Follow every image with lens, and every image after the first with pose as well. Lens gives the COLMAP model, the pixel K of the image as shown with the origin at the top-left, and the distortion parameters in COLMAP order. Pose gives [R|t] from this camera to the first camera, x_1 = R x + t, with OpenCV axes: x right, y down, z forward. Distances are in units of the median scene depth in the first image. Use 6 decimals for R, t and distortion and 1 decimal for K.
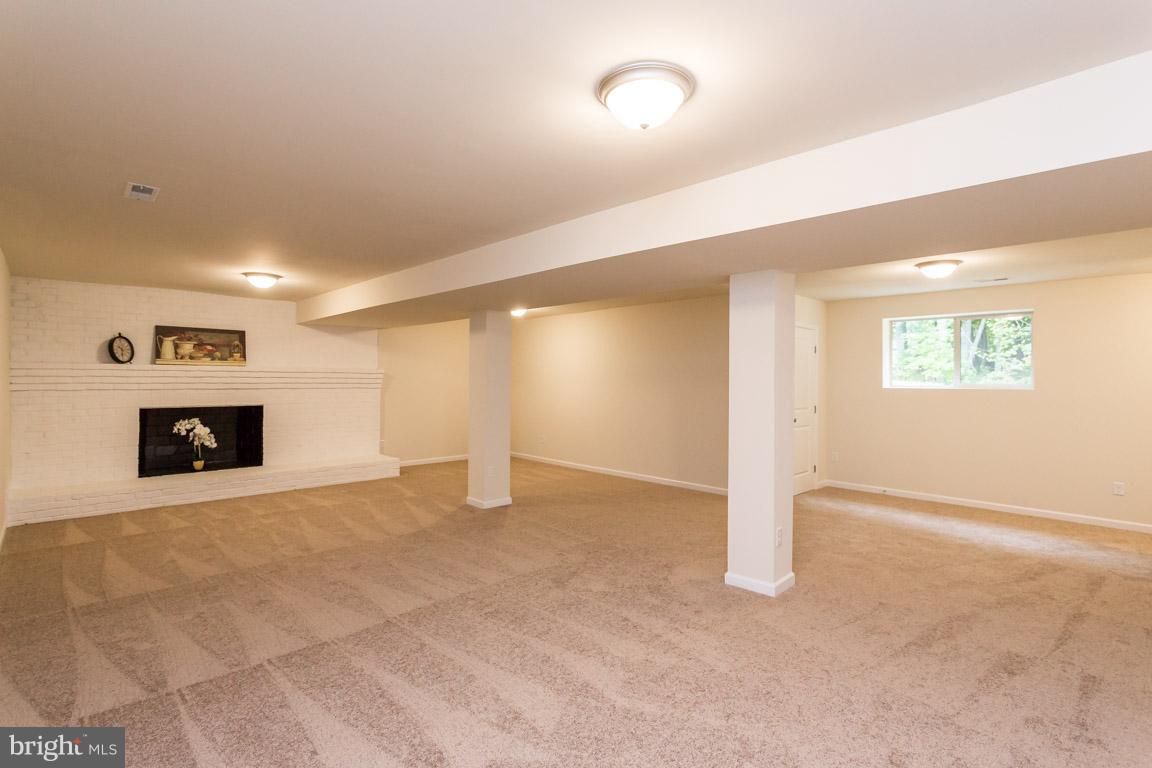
lens RADIAL K [[550.4, 0, 581.6], [0, 550.4, 380.5], [0, 0, 1]] dist [-0.002536, 0.000212]
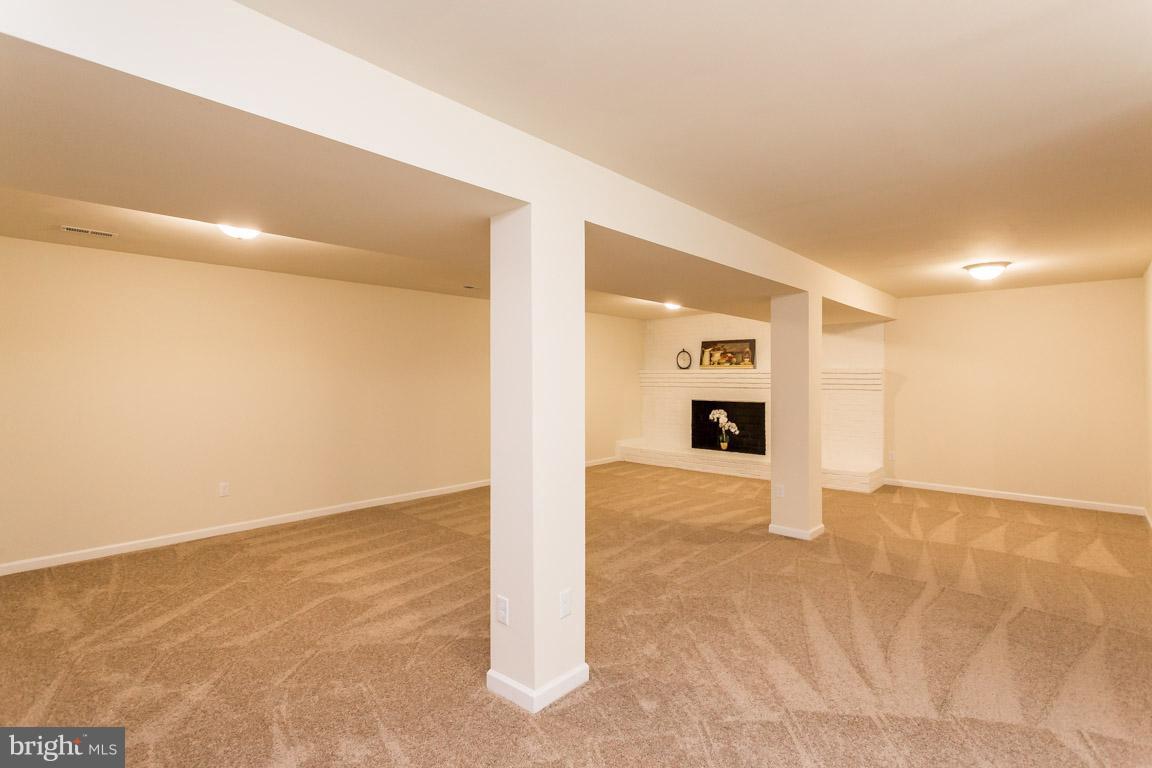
lens RADIAL K [[550.4, 0, 581.7], [0, 550.4, 380.8], [0, 0, 1]] dist [-0.002536, 0.000212]
pose [[0.069477, 0.002141, -0.997581, 0.578073], [-0.006395, 0.999978, 0.001700, 0.000013], [0.997563, 0.006261, 0.069489, 0.571119]]
